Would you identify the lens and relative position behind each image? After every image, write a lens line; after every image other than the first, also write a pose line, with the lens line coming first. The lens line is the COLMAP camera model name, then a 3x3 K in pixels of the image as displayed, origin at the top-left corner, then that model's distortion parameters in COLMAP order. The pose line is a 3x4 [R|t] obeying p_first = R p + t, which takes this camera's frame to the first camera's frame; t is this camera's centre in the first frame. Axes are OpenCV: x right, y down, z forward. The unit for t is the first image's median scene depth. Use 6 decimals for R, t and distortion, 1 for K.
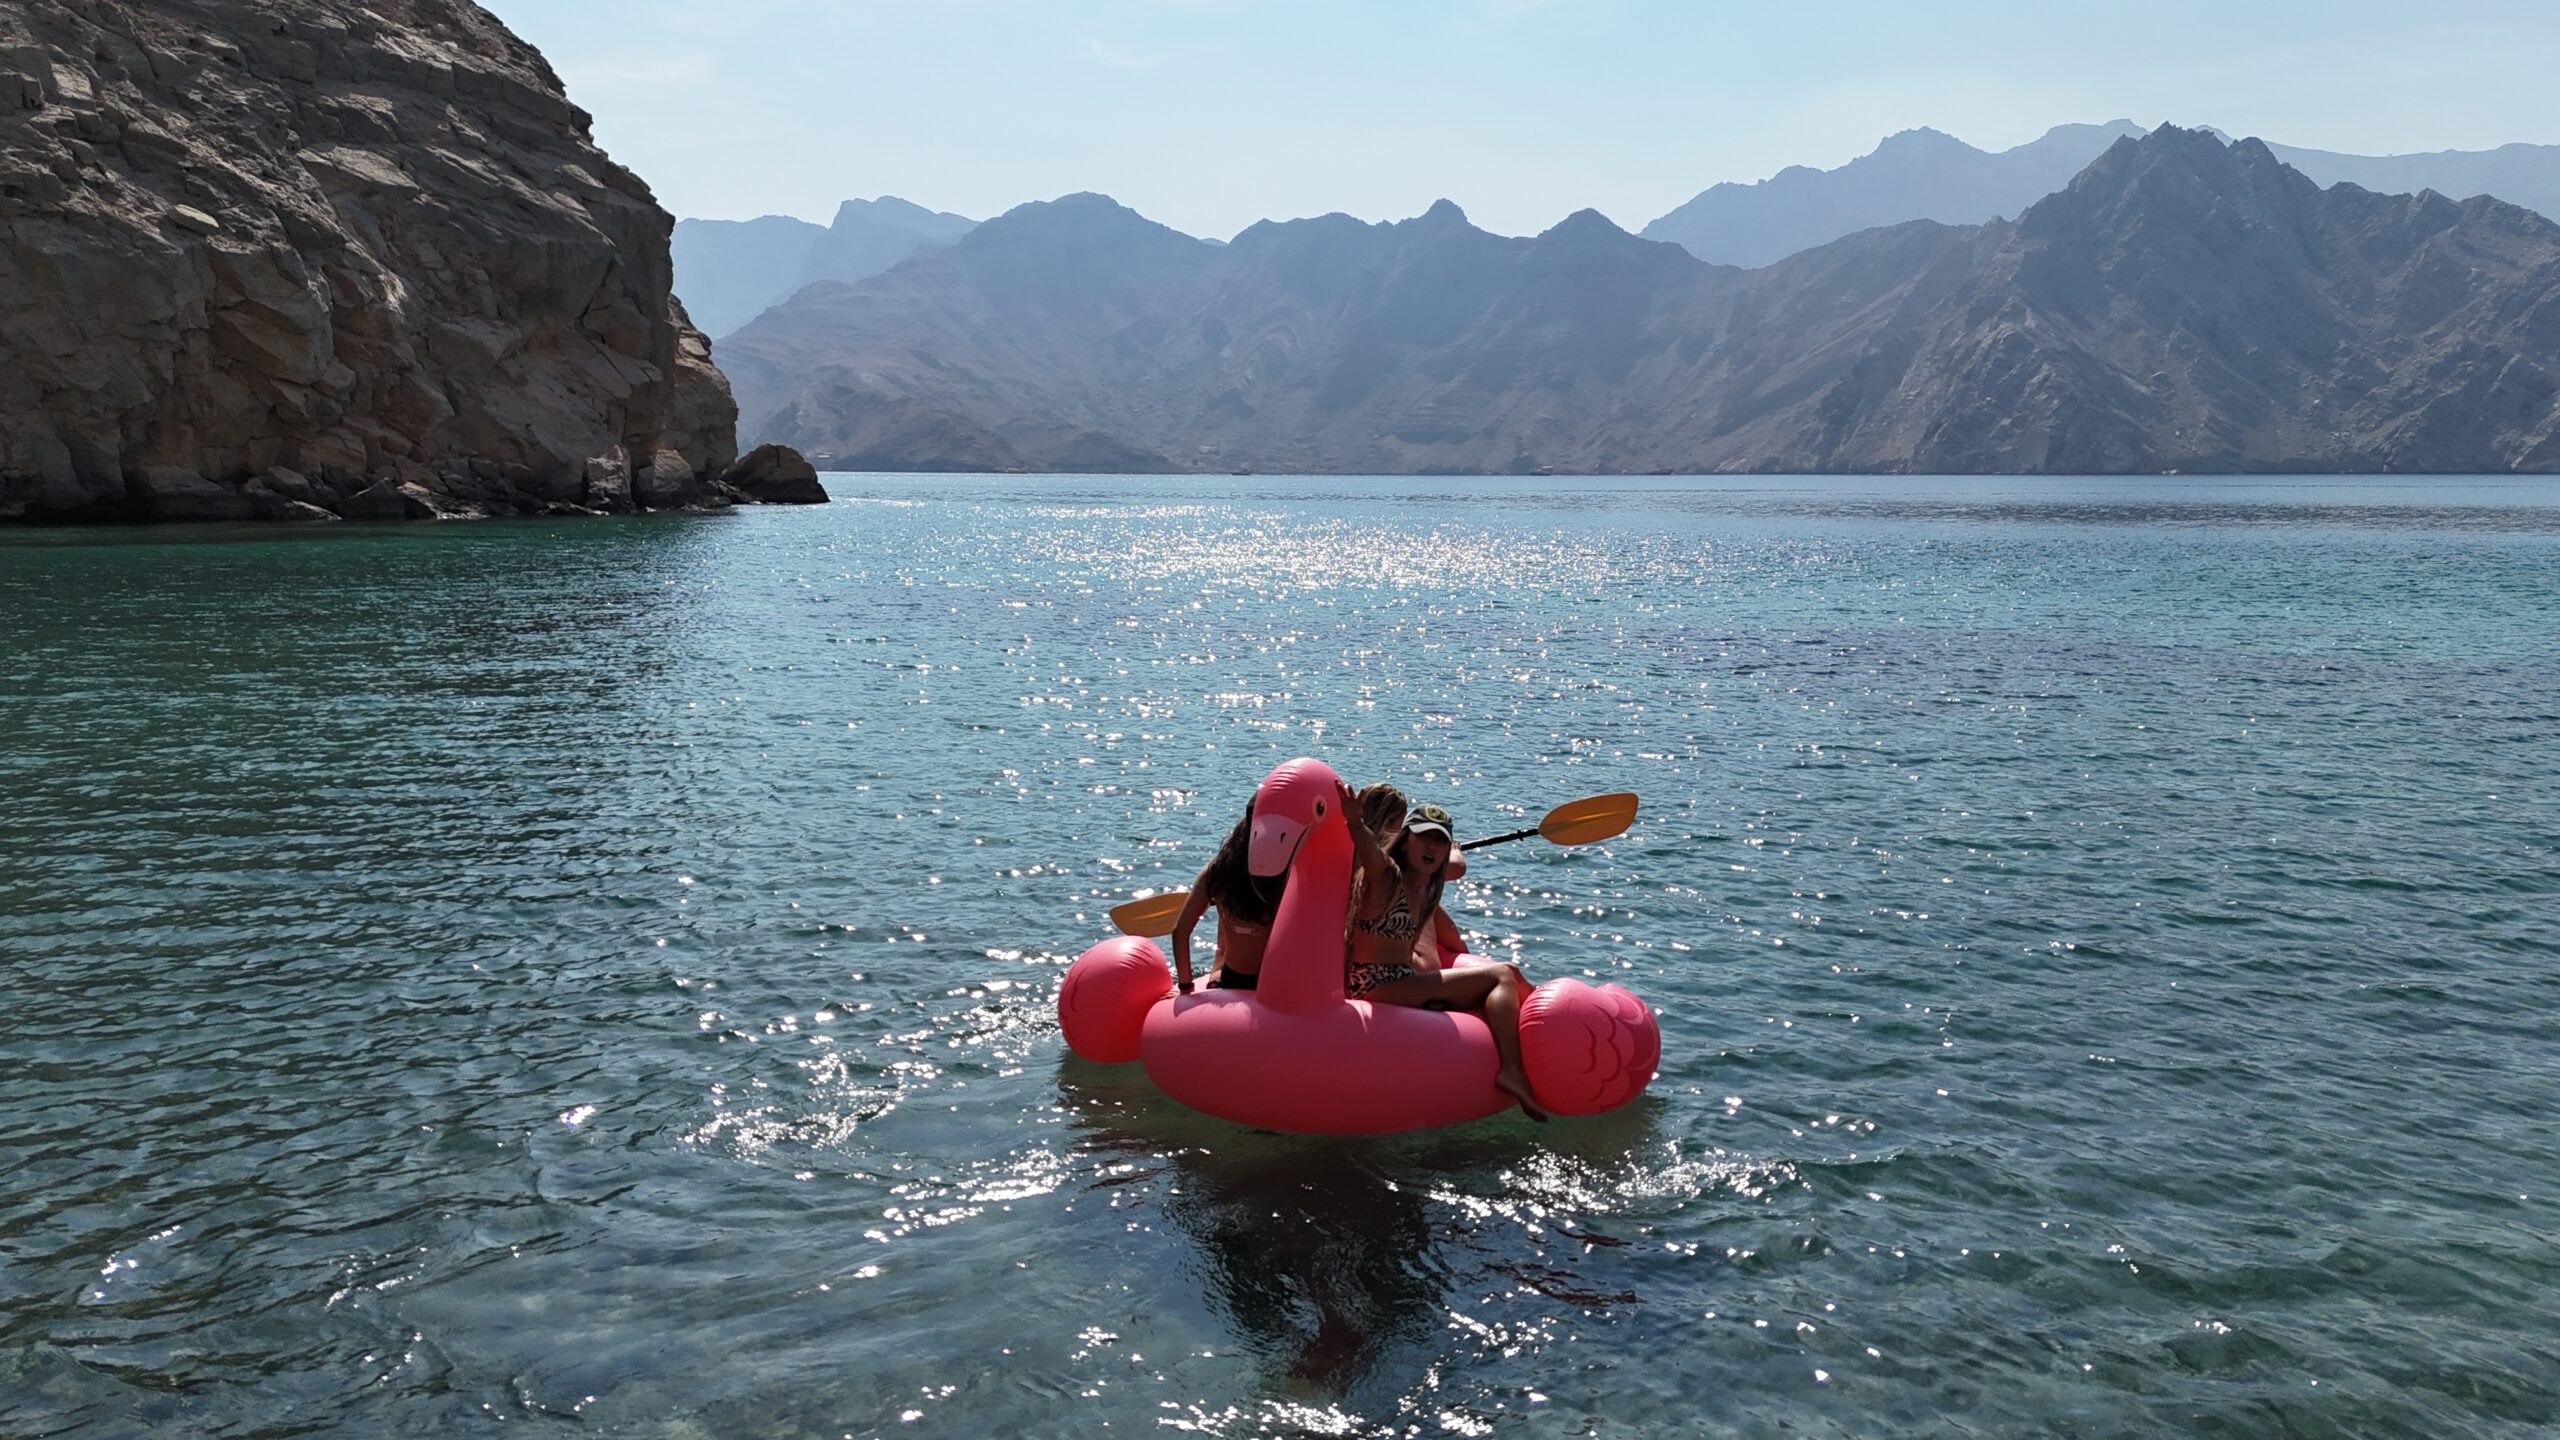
lens RADIAL K [[1870.5, 0, 1260.3], [0, 1870.5, 739.4], [0, 0, 1]] dist [0.072172, -0.054662]
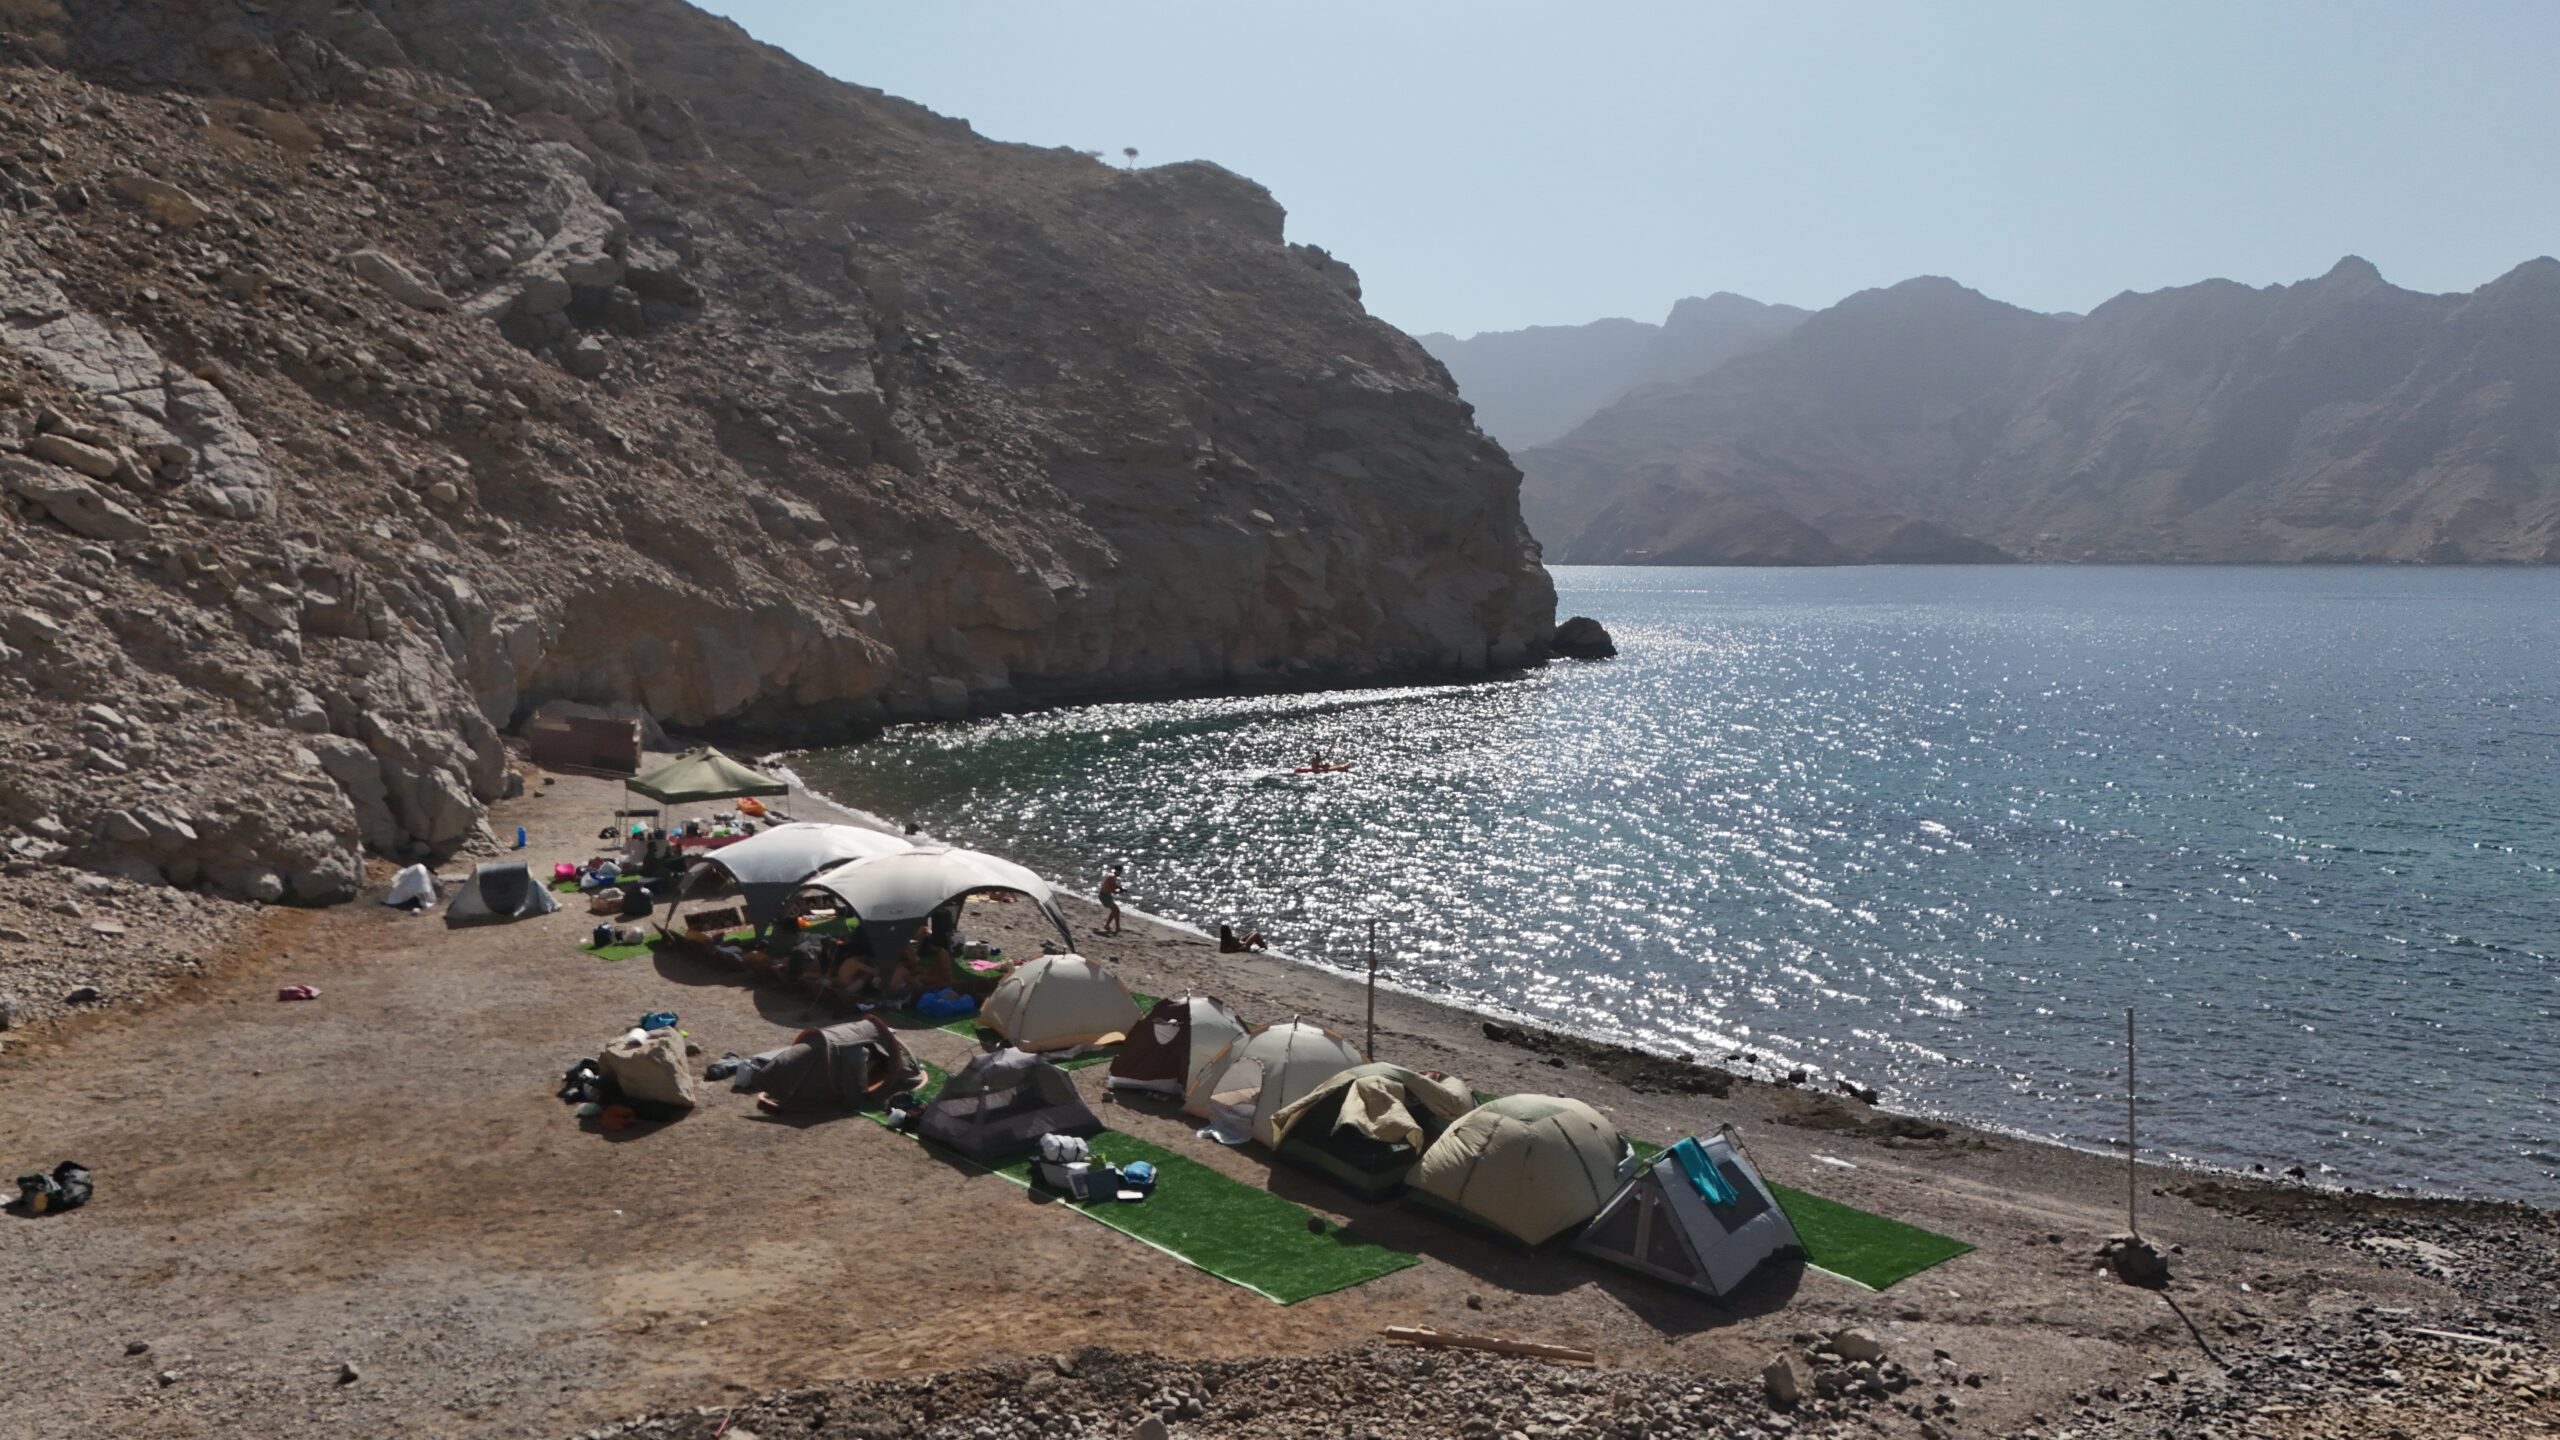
lens RADIAL K [[1870.5, 0, 1337.9], [0, 1870.5, 766.3], [0, 0, 1]] dist [0.072172, -0.054662]
pose [[0.926643, 0.040883, -0.373714, 0.111894], [-0.053458, 0.998297, -0.023342, -0.007456], [0.372123, 0.041608, 0.927250, -0.401486]]
